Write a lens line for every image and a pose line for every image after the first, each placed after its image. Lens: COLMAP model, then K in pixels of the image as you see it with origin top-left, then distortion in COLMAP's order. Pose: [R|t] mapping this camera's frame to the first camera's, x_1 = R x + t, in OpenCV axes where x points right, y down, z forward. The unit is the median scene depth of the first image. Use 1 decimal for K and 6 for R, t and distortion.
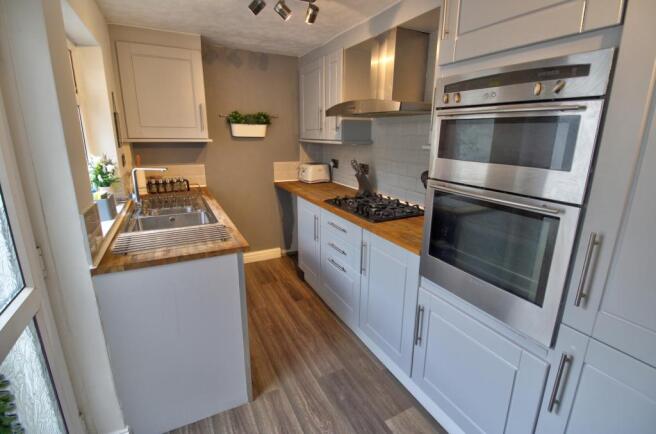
lens RADIAL K [[312.1, 0, 333.8], [0, 312.1, 214.1], [0, 0, 1]] dist [-0.013624, -0.000584]
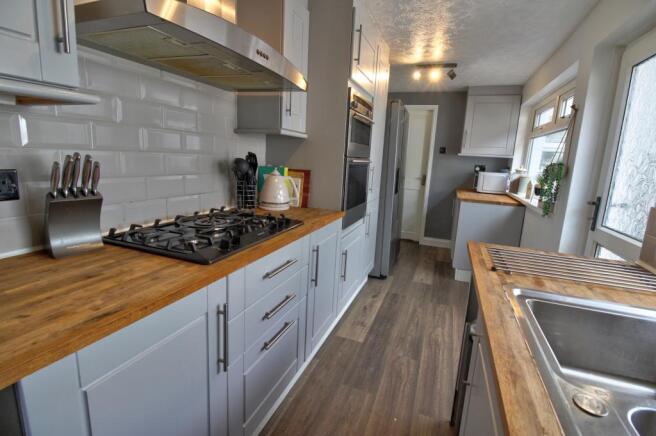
lens RADIAL K [[312.1, 0, 329.3], [0, 312.1, 213.6], [0, 0, 1]] dist [-0.013624, -0.000584]
pose [[-0.661244, -0.190376, 0.725612, -0.404502], [0.129300, 0.923863, 0.360220, -0.228511], [-0.738944, 0.332015, -0.586284, 1.131319]]
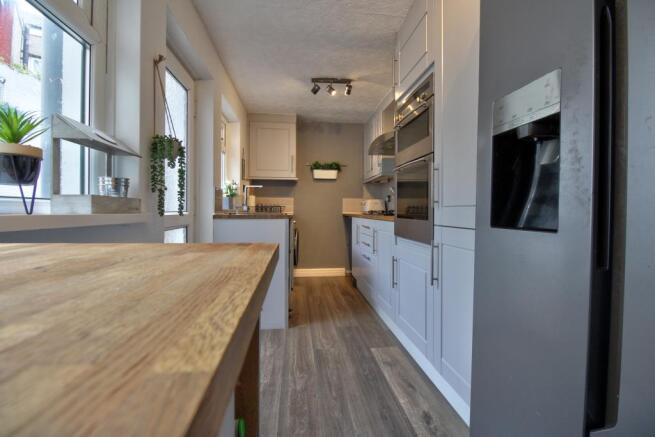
lens RADIAL K [[311.6, 0, 328.0], [0, 311.6, 215.7], [0, 0, 1]] dist [-0.013624, -0.000584]
pose [[0.930486, 0.000016, -0.366328, 0.321330], [-0.088789, 0.970192, -0.225486, 0.287395], [0.355405, 0.242337, 0.902751, -0.274404]]
